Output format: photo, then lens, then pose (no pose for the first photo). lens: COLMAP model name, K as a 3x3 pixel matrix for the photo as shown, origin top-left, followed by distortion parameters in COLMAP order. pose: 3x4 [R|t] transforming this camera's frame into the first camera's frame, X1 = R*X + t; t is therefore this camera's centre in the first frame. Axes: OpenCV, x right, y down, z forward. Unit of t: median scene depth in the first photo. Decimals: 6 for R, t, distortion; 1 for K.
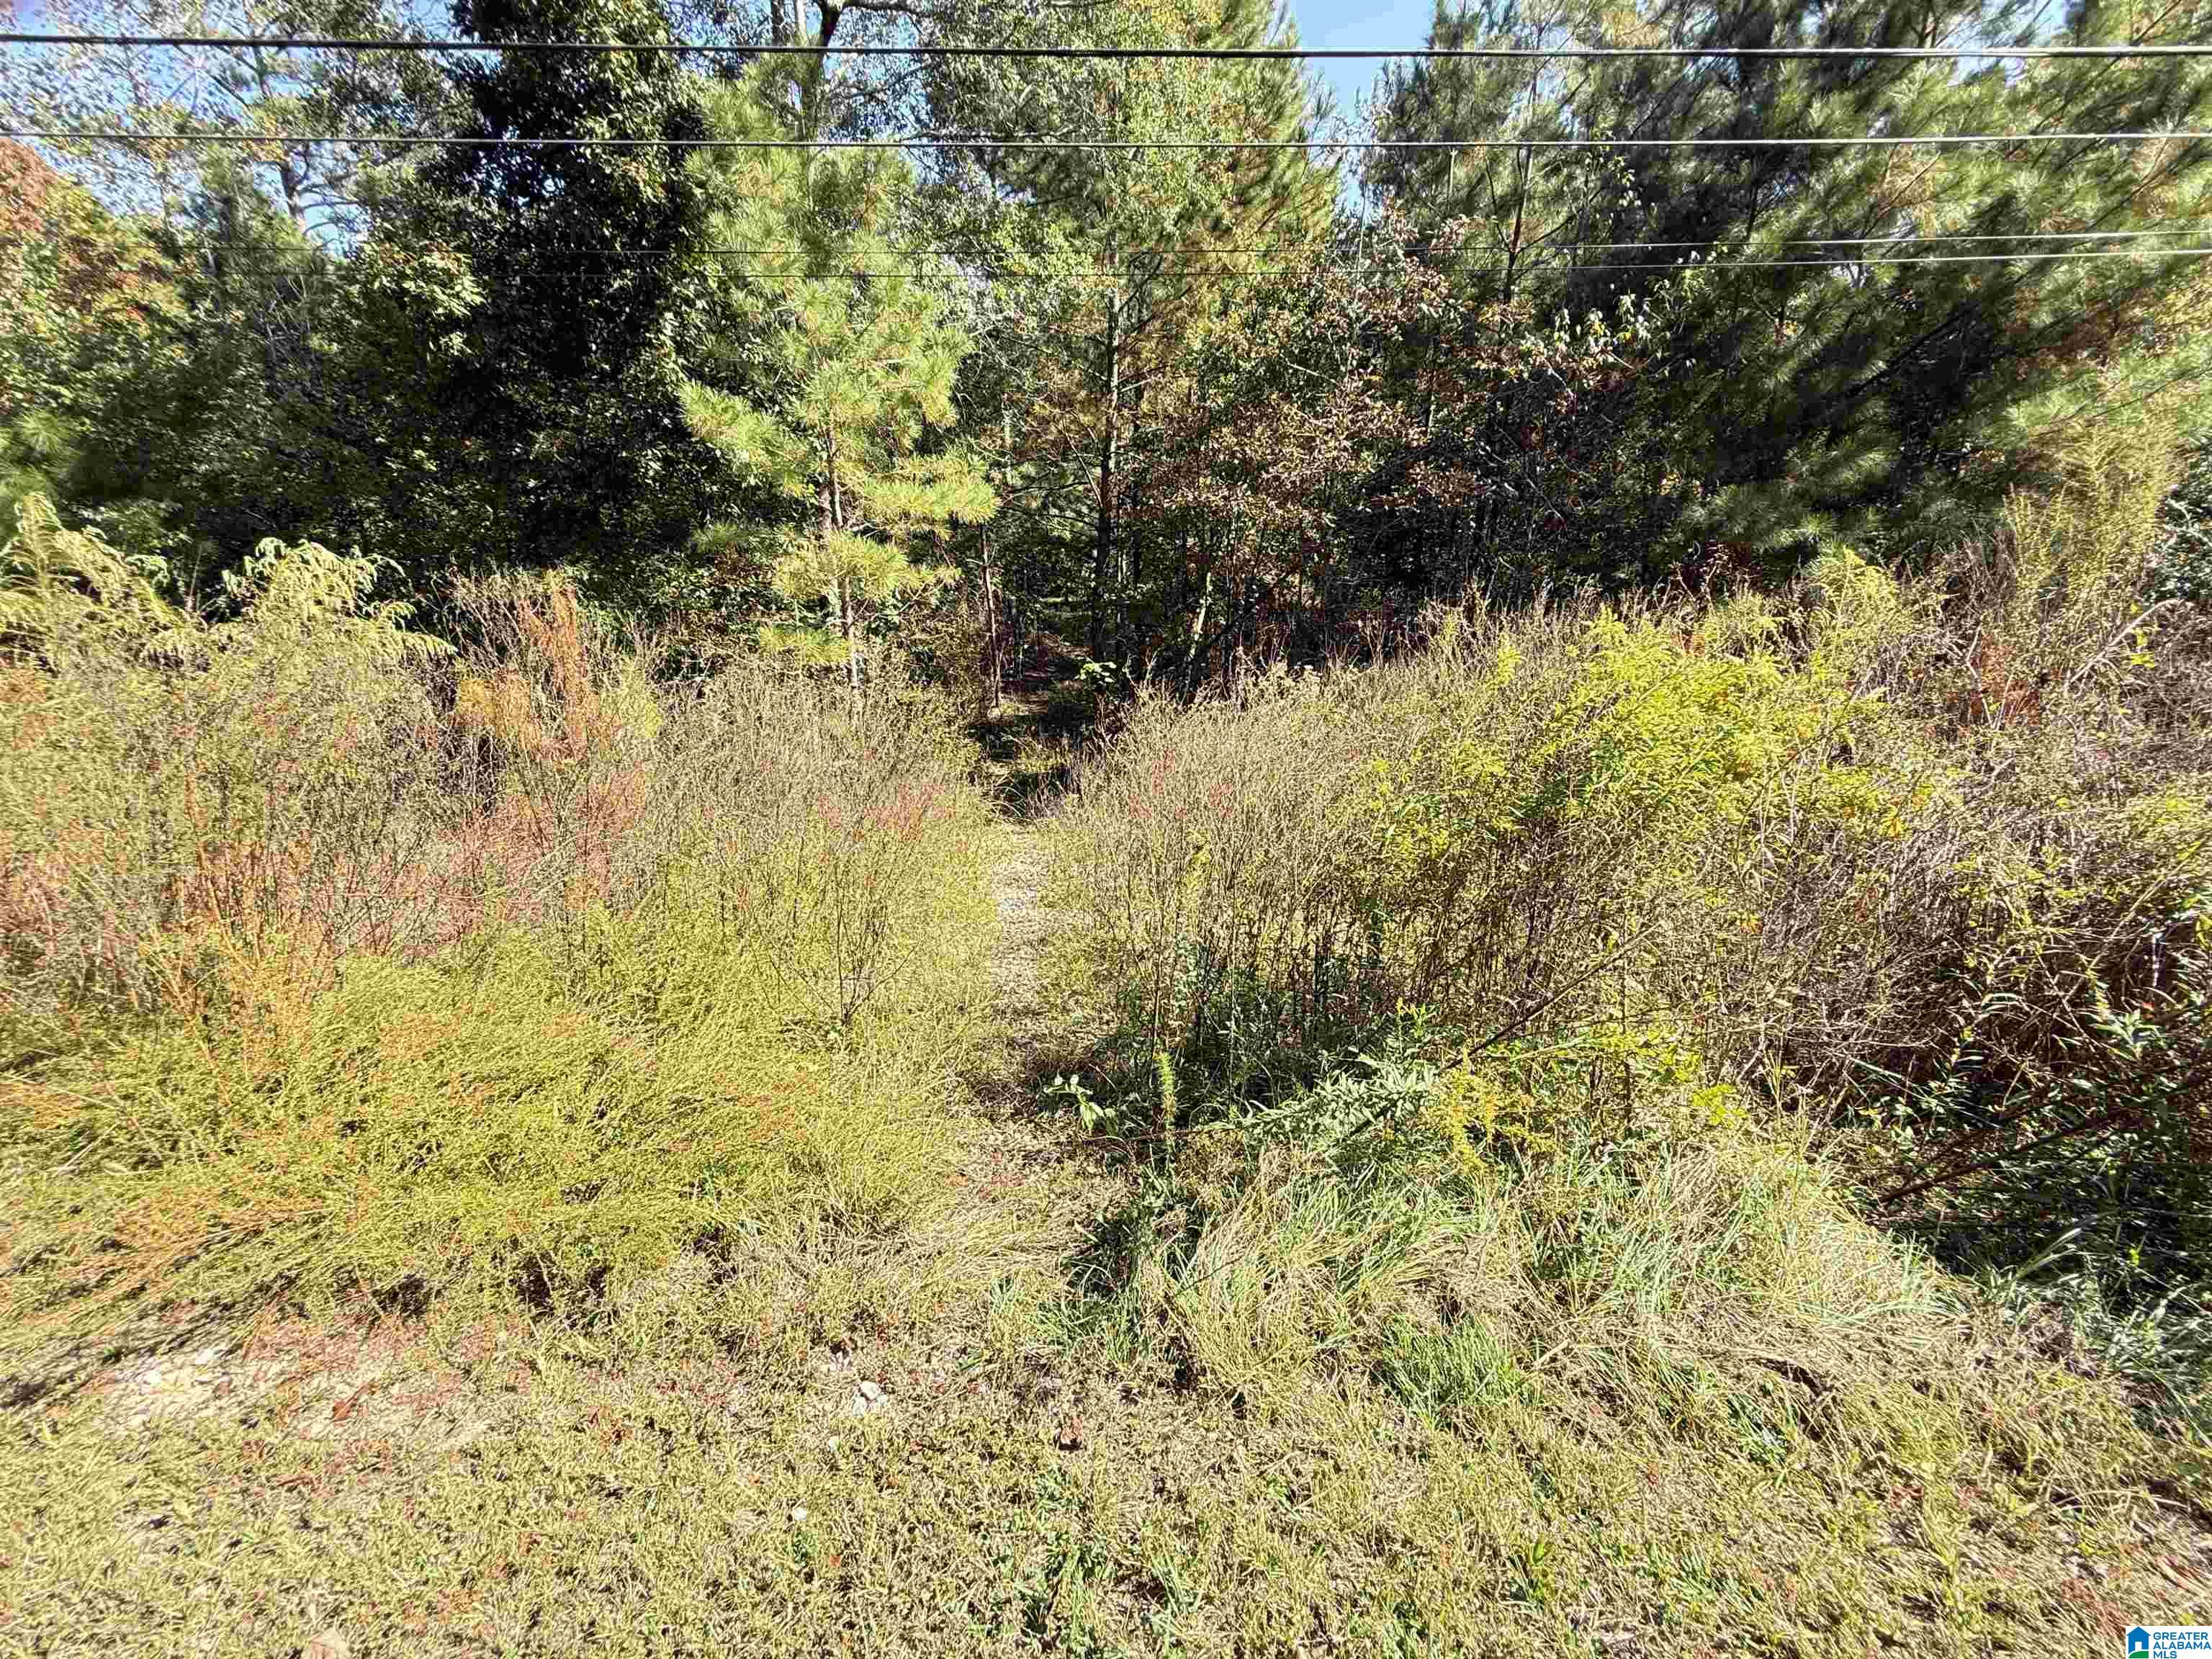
lens RADIAL K [[876.7, 0, 1106.7], [0, 876.7, 825.8], [0, 0, 1]] dist [-0.000884, 0.000743]
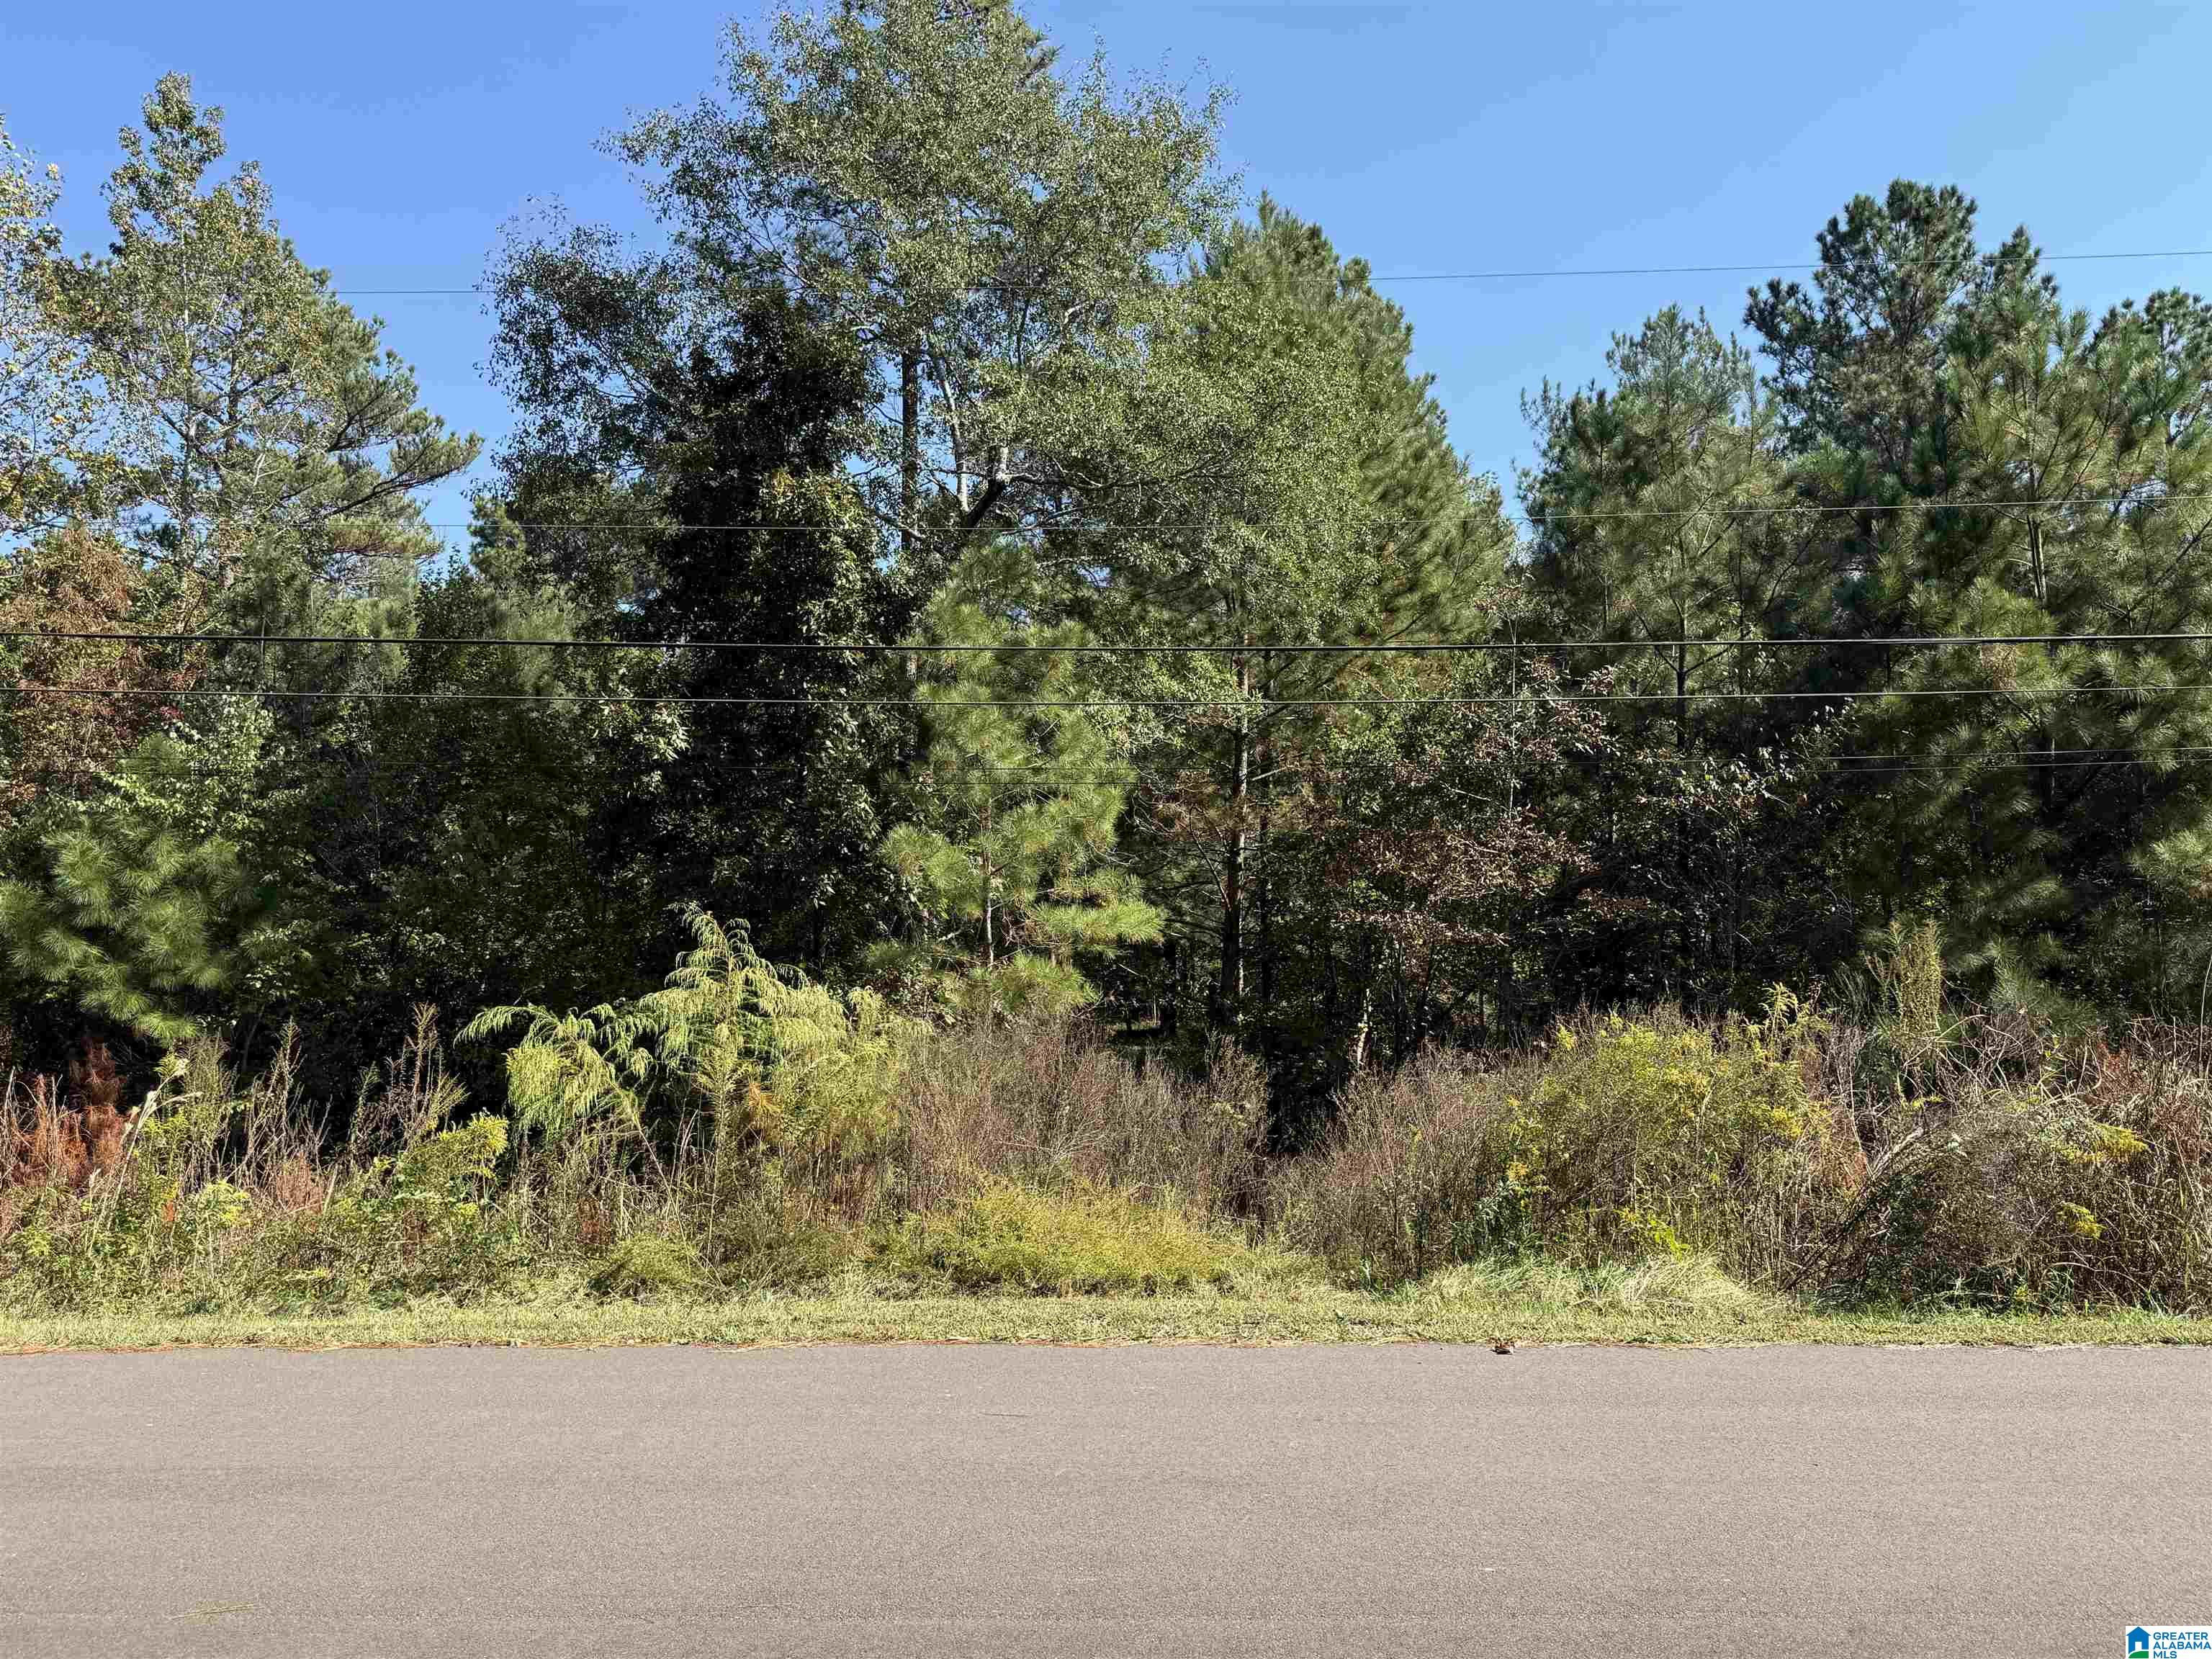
lens RADIAL K [[1637.0, 0, 1089.8], [0, 1637.0, 839.0], [0, 0, 1]] dist [0.063180, -0.011355]
pose [[0.999409, -0.001225, -0.034367, -0.155512], [-0.011298, 0.932194, -0.361782, 0.232530], [0.032479, 0.361956, 0.931629, -0.829010]]
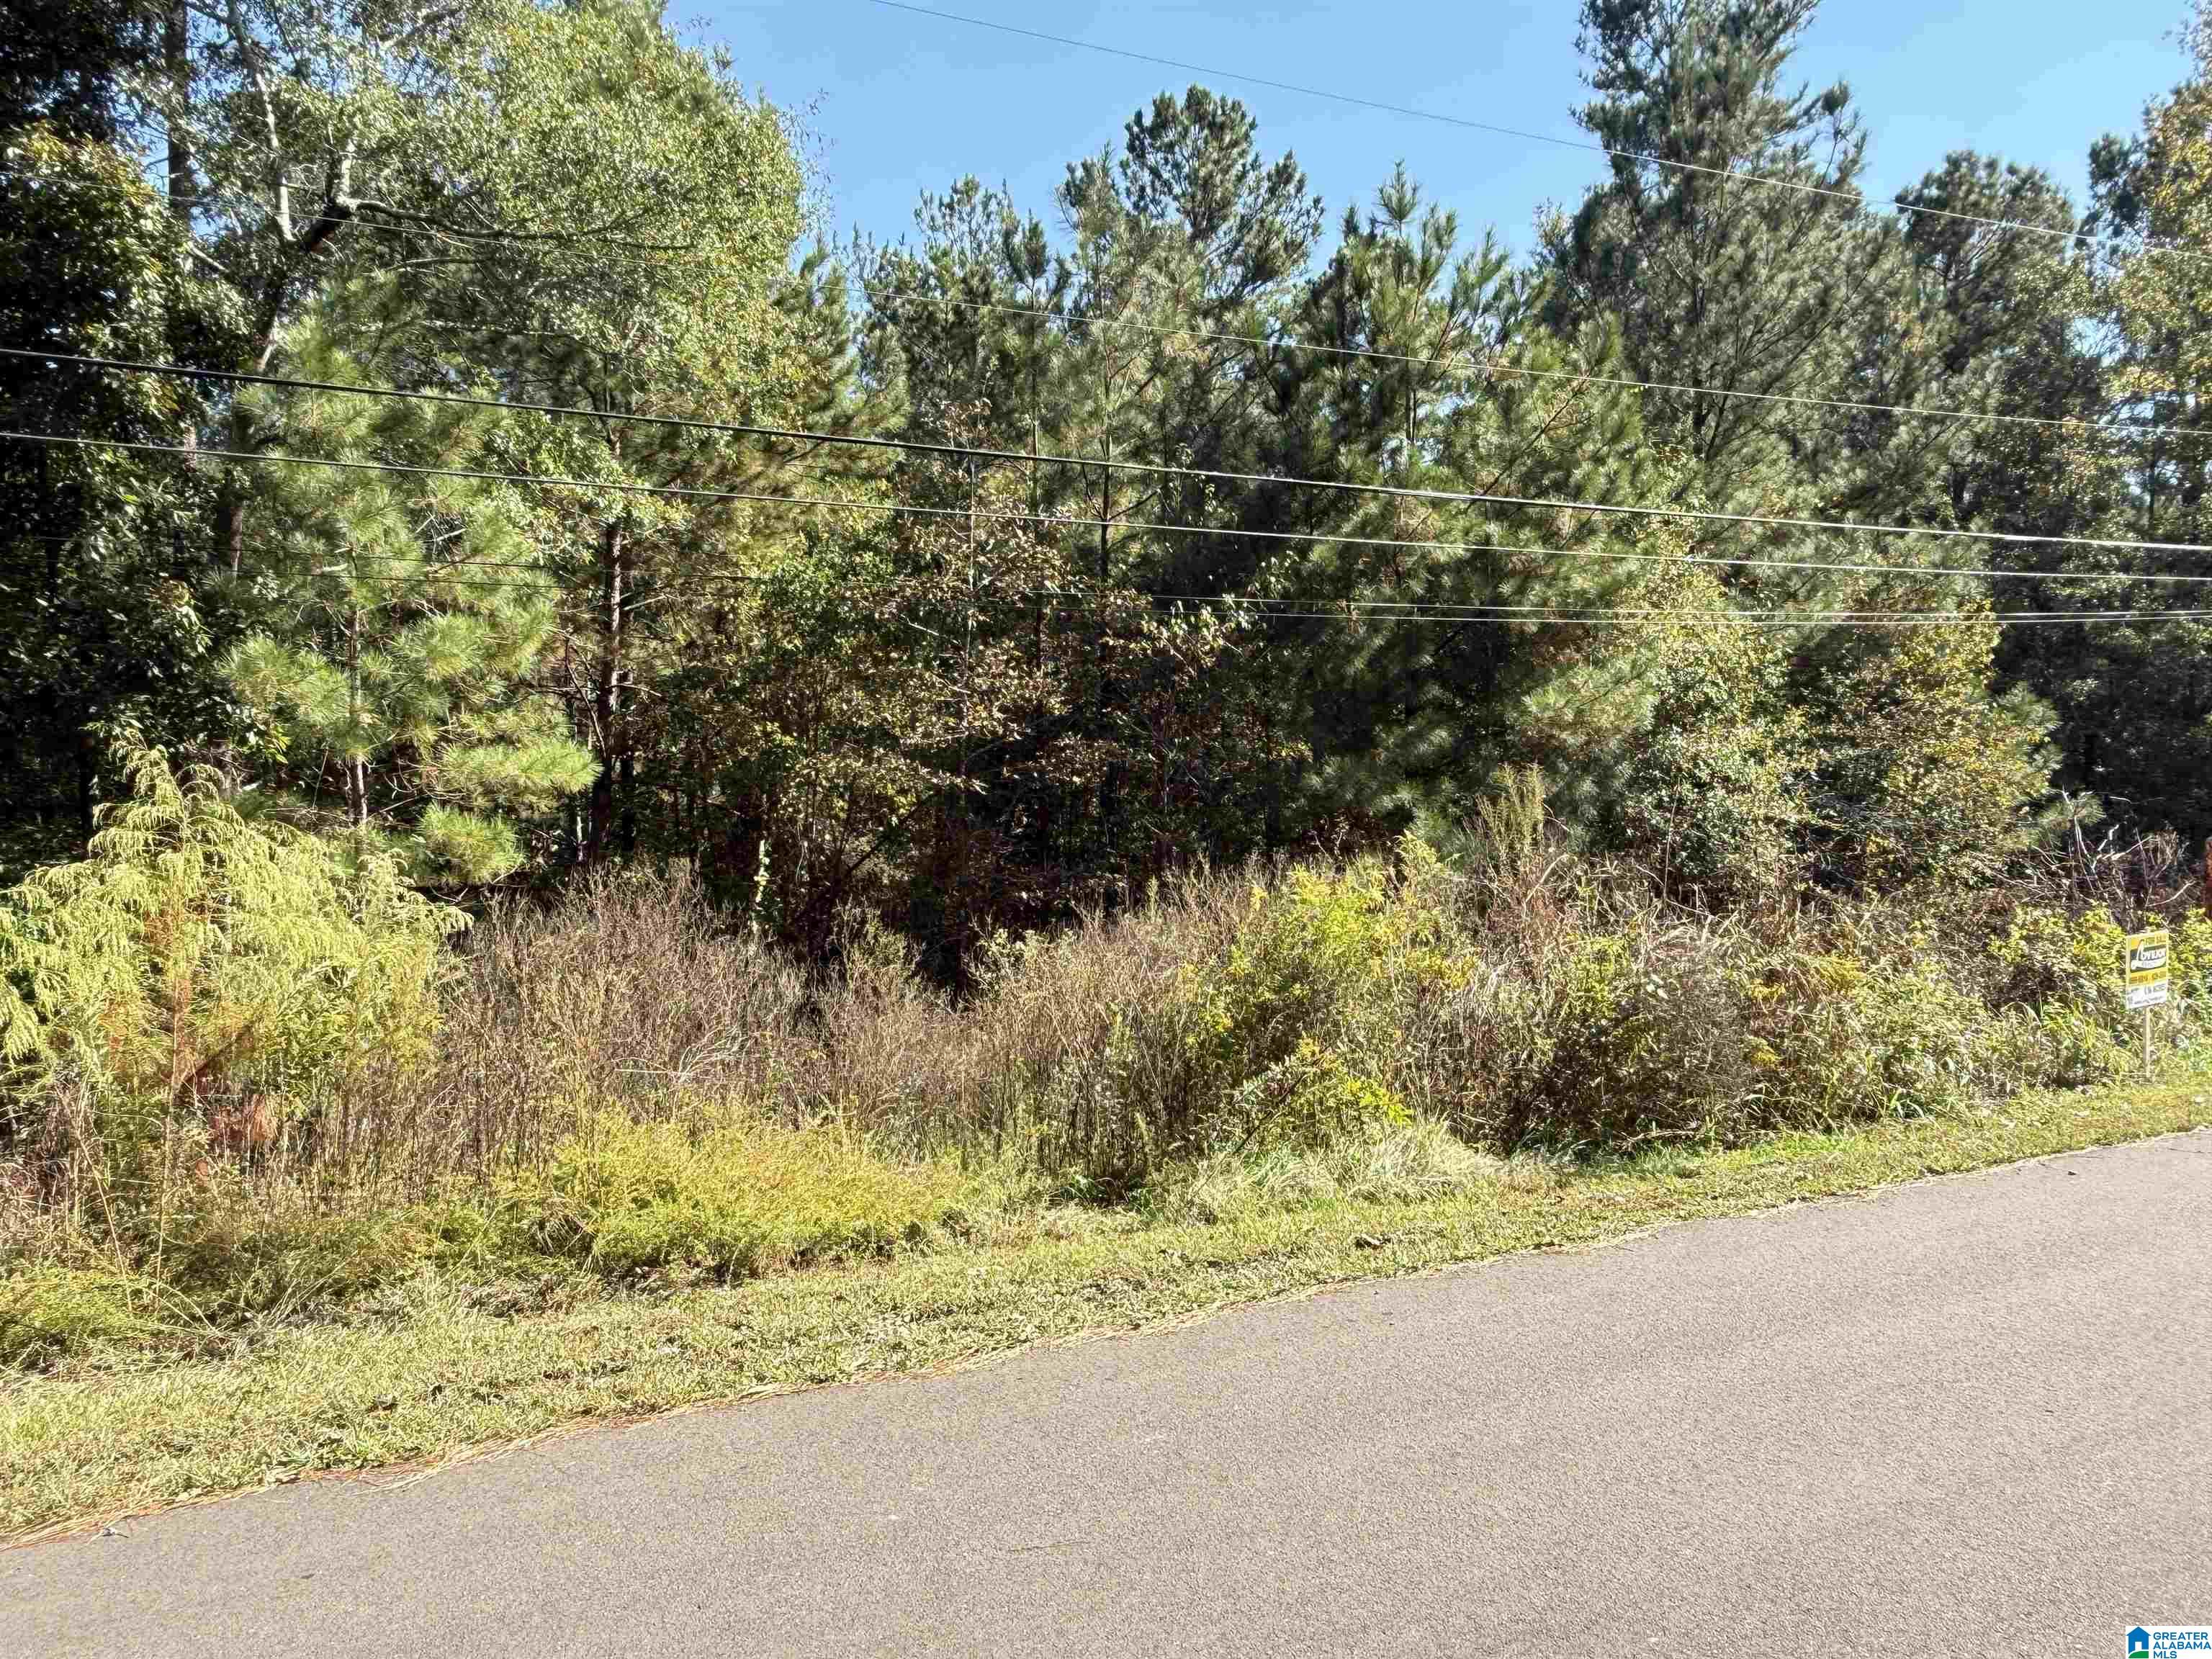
lens RADIAL K [[1572.3, 0, 1099.0], [0, 1572.3, 830.6], [0, 0, 1]] dist [0.005582, -0.006190]
pose [[0.902559, -0.015374, 0.430291, -0.370540], [0.134832, 0.959190, -0.248547, 0.133674], [-0.408910, 0.282345, 0.867798, -0.512634]]
